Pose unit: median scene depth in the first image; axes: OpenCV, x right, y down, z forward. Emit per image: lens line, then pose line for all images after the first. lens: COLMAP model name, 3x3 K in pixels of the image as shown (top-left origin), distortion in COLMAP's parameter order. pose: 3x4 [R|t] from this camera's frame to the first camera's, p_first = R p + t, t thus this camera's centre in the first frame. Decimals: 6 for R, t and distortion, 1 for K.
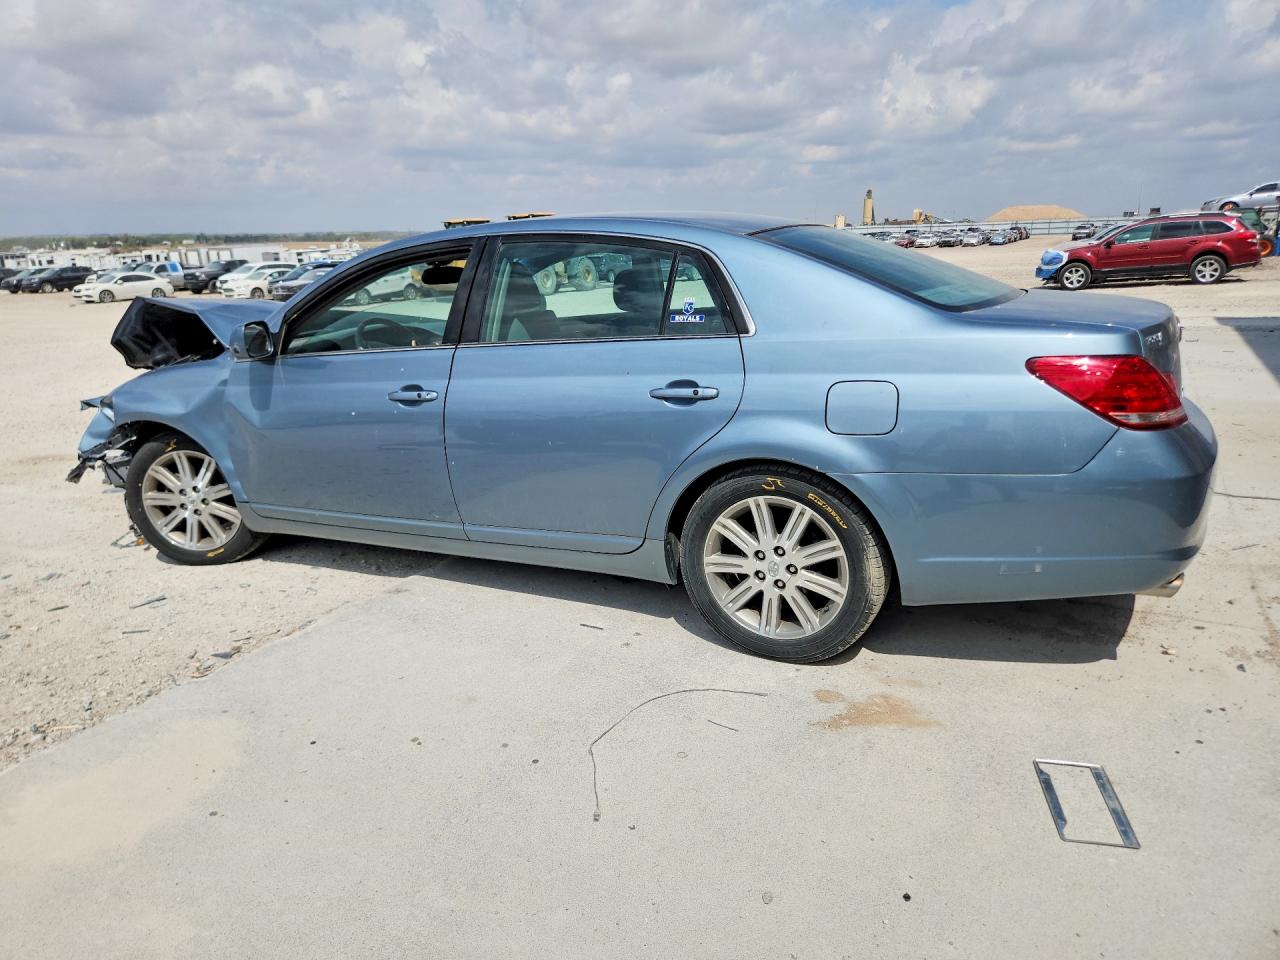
lens RADIAL K [[1019.4, 0, 640.0], [0, 1019.4, 480.0], [0, 0, 1]] dist [-0.007380, -0.016825]
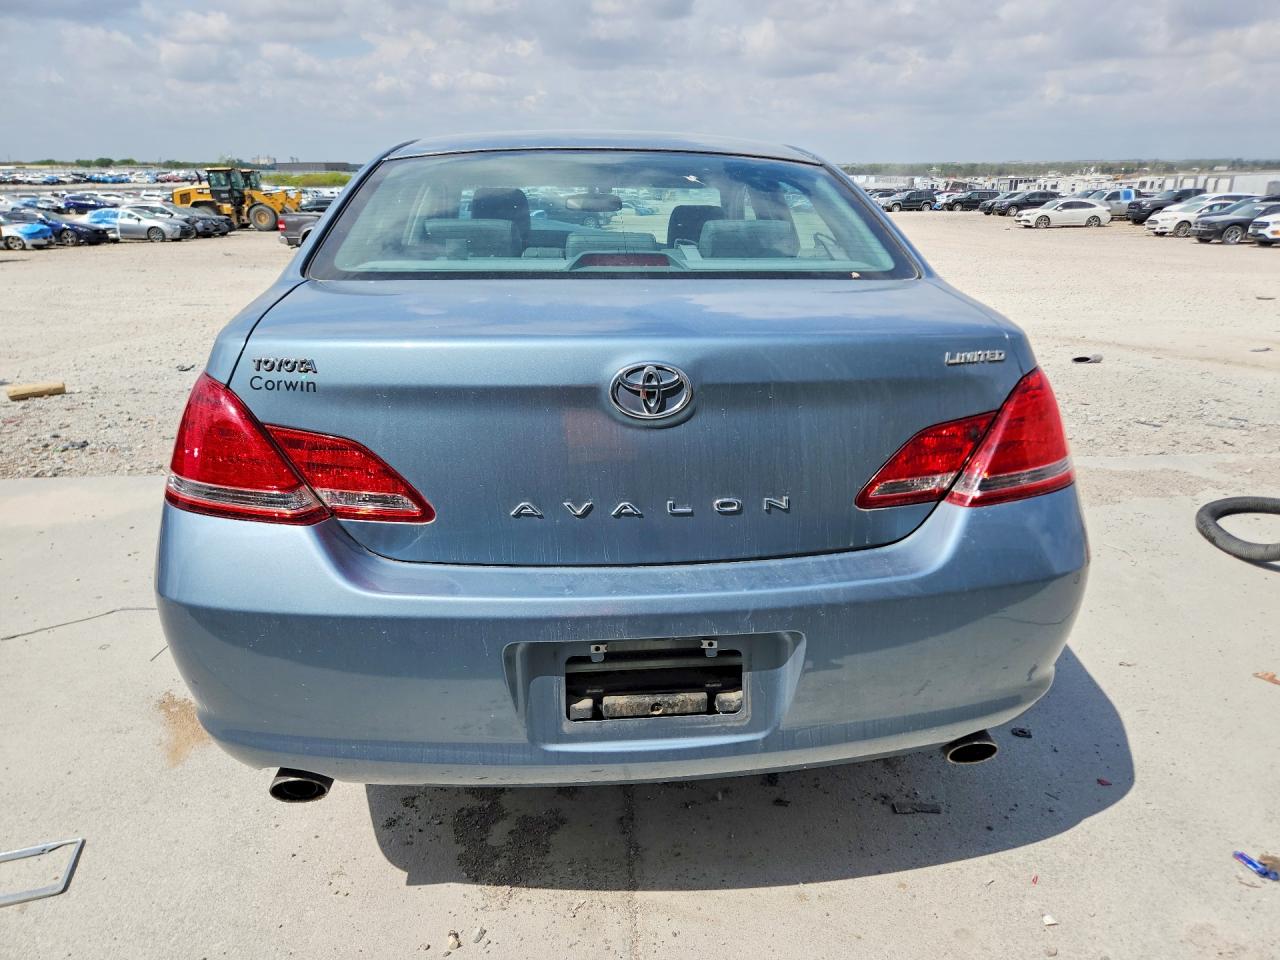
lens RADIAL K [[1019.4, 0, 640.0], [0, 1019.4, 480.0], [0, 0, 1]] dist [-0.007380, -0.016825]
pose [[0.422066, 0.264224, -0.867206, 0.223390], [-0.204604, 0.959666, 0.192816, -0.043538], [0.883175, 0.096053, 0.459104, 0.189091]]
